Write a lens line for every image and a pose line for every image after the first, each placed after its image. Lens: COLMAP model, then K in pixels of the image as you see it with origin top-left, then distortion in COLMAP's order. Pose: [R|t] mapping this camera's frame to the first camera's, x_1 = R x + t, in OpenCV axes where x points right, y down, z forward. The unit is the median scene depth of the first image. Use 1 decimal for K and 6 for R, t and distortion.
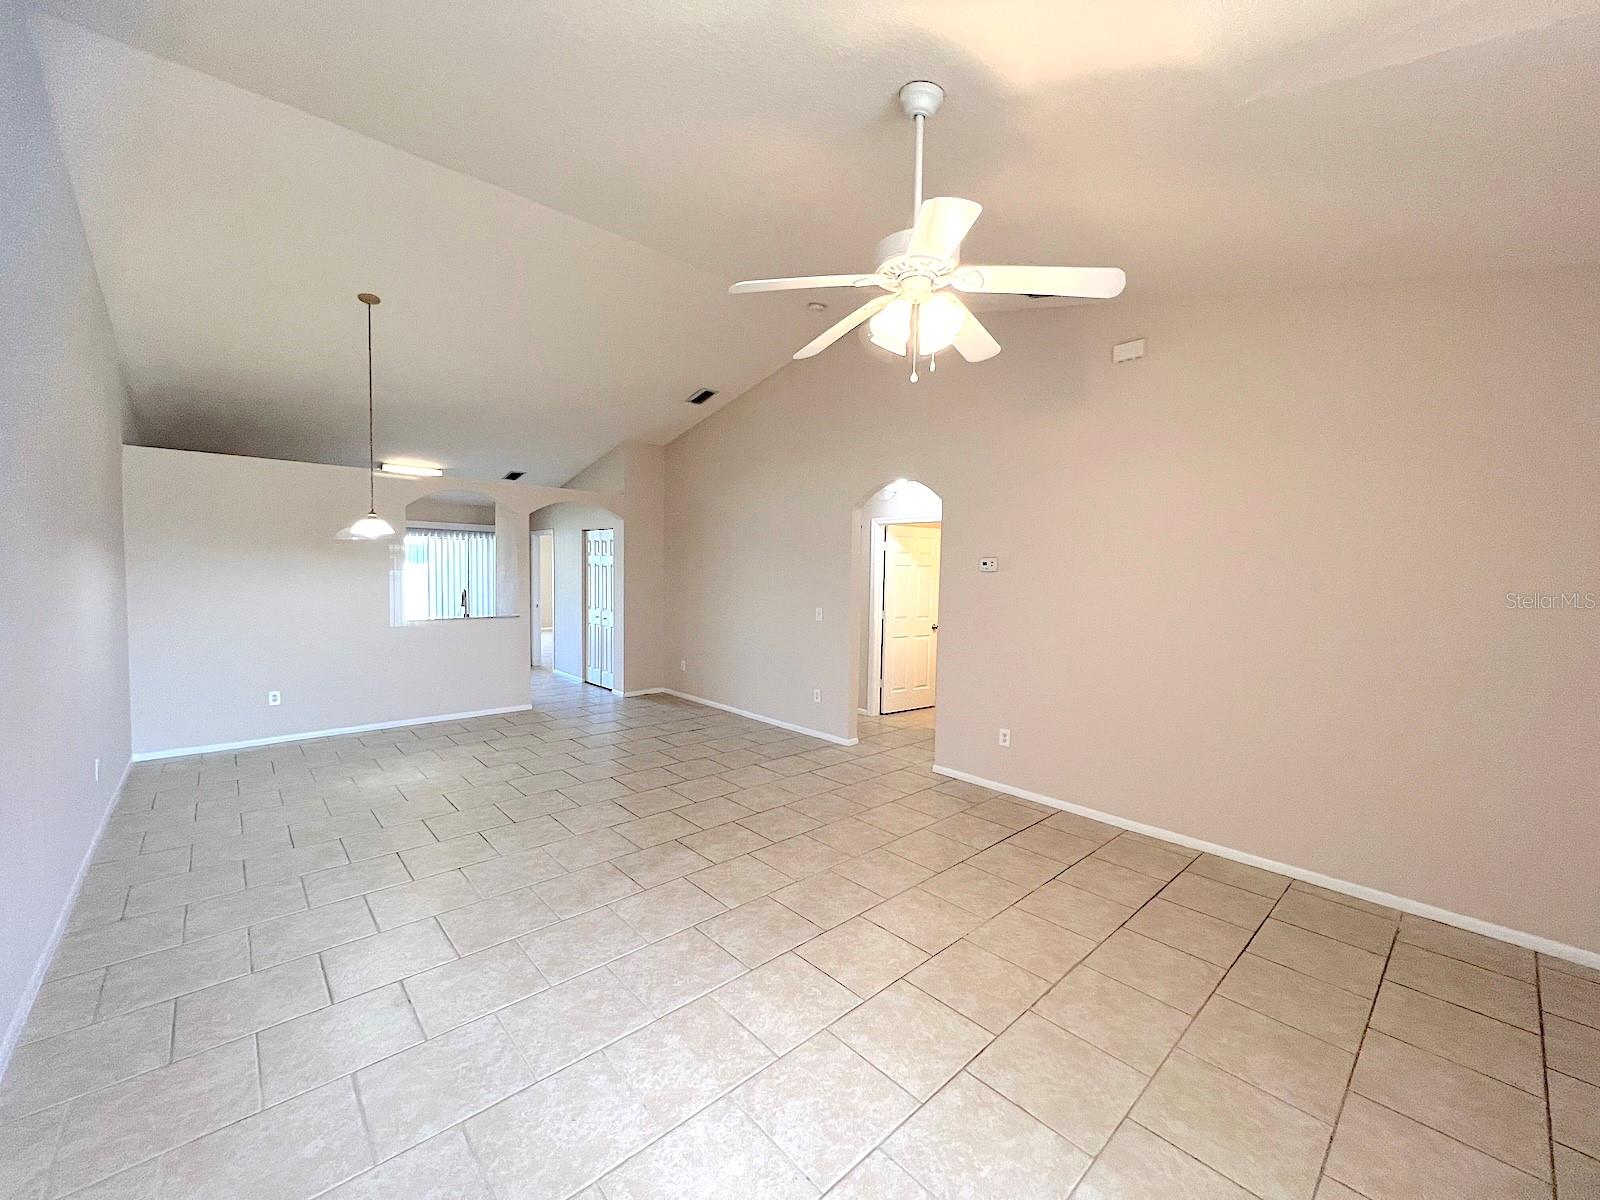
lens RADIAL K [[640.8, 0, 798.0], [0, 640.8, 589.6], [0, 0, 1]] dist [-0.002430, 0.000527]
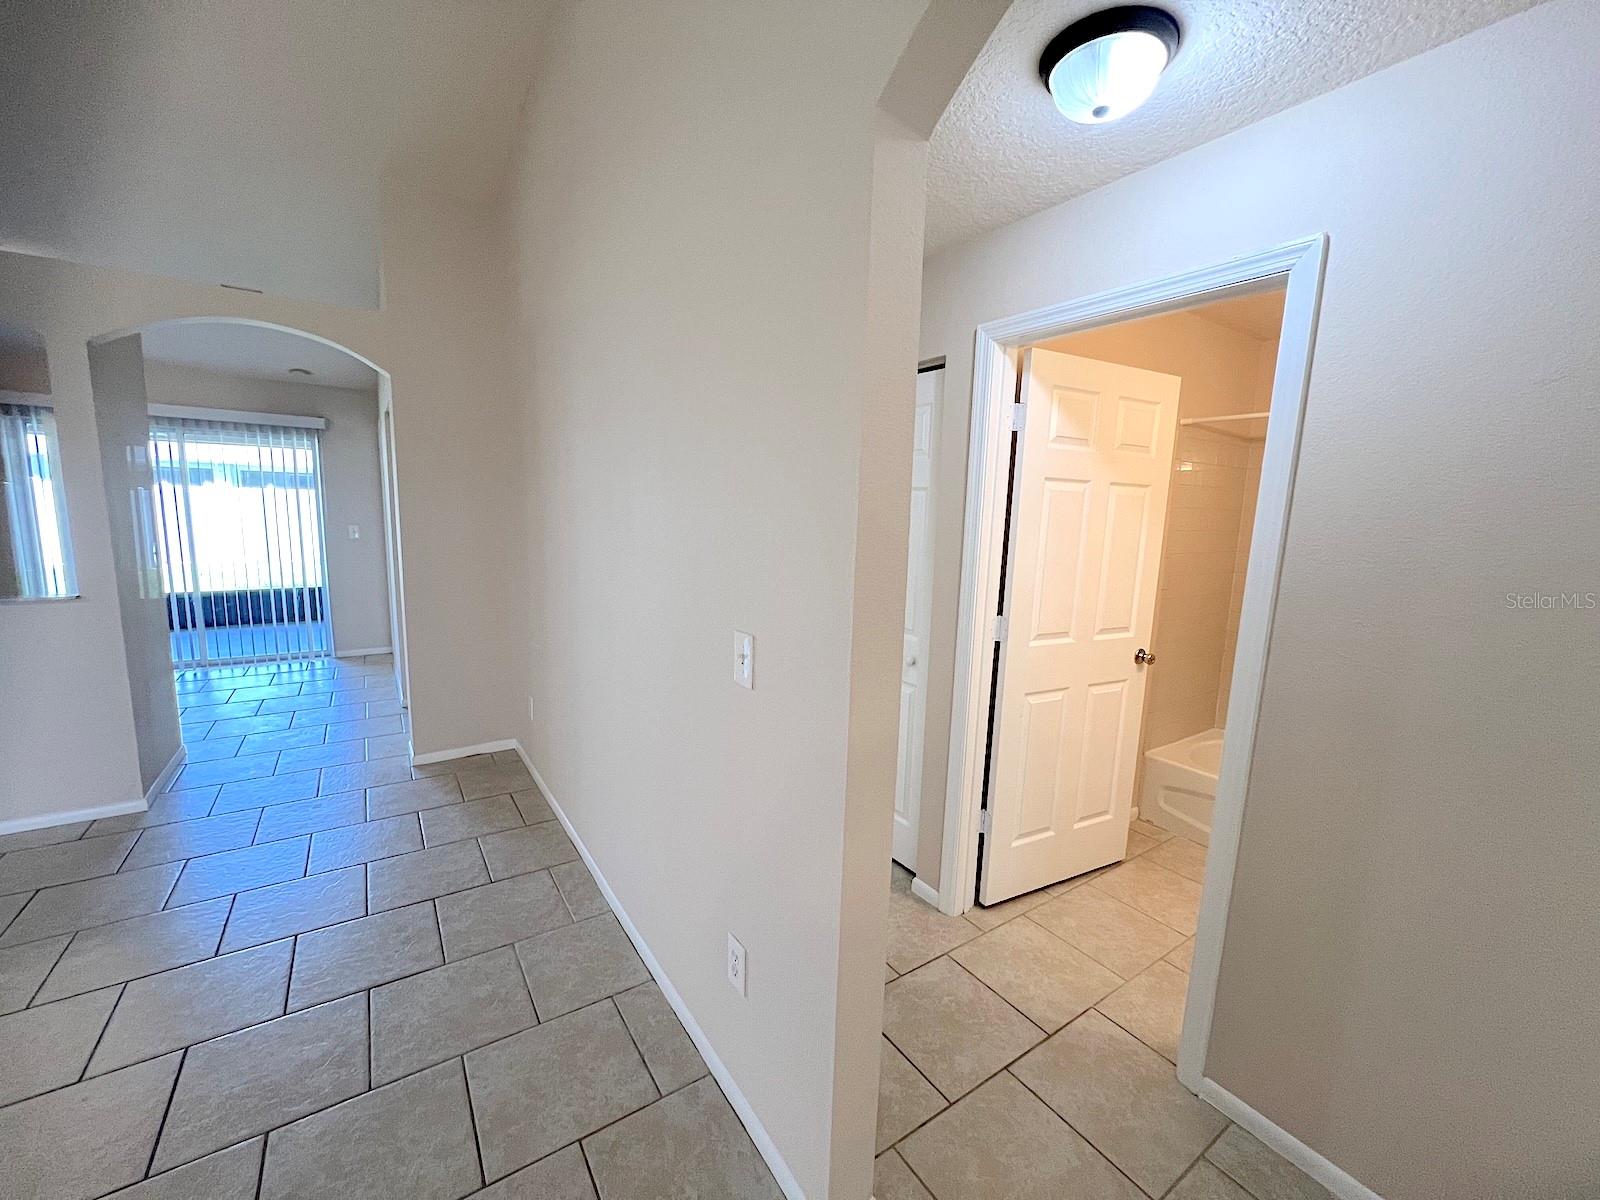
lens RADIAL K [[641.1, 0, 805.5], [0, 641.1, 605.6], [0, 0, 1]] dist [-0.000861, -0.000070]
pose [[0.991038, 0.034550, -0.129037, 0.121316], [-0.019519, 0.993059, 0.115987, -0.013144], [0.132149, -0.112429, 0.984833, 1.067896]]
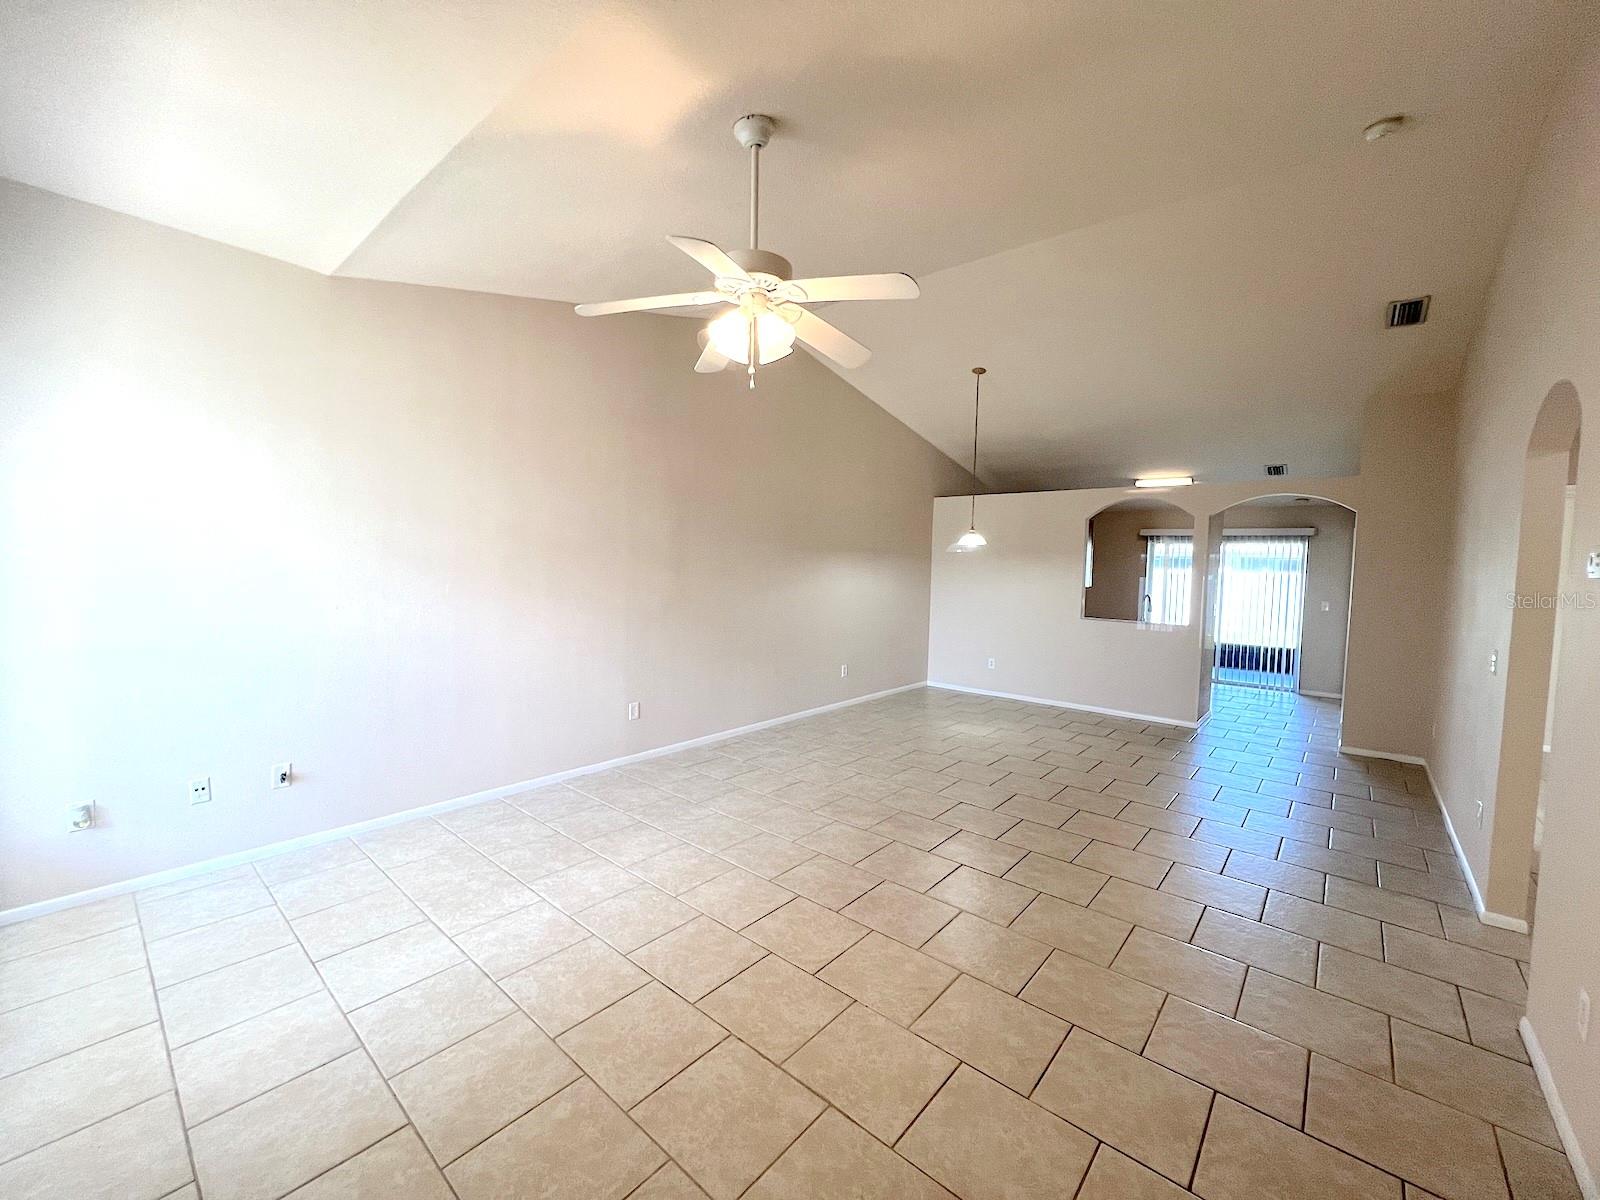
lens RADIAL K [[640.8, 0, 796.1], [0, 640.8, 594.9], [0, 0, 1]] dist [-0.002430, 0.000527]
pose [[0.117727, 0.037099, -0.992353, 0.685884], [-0.052265, 0.998148, 0.031115, -0.004330], [0.991670, 0.048202, 0.119448, 0.517203]]
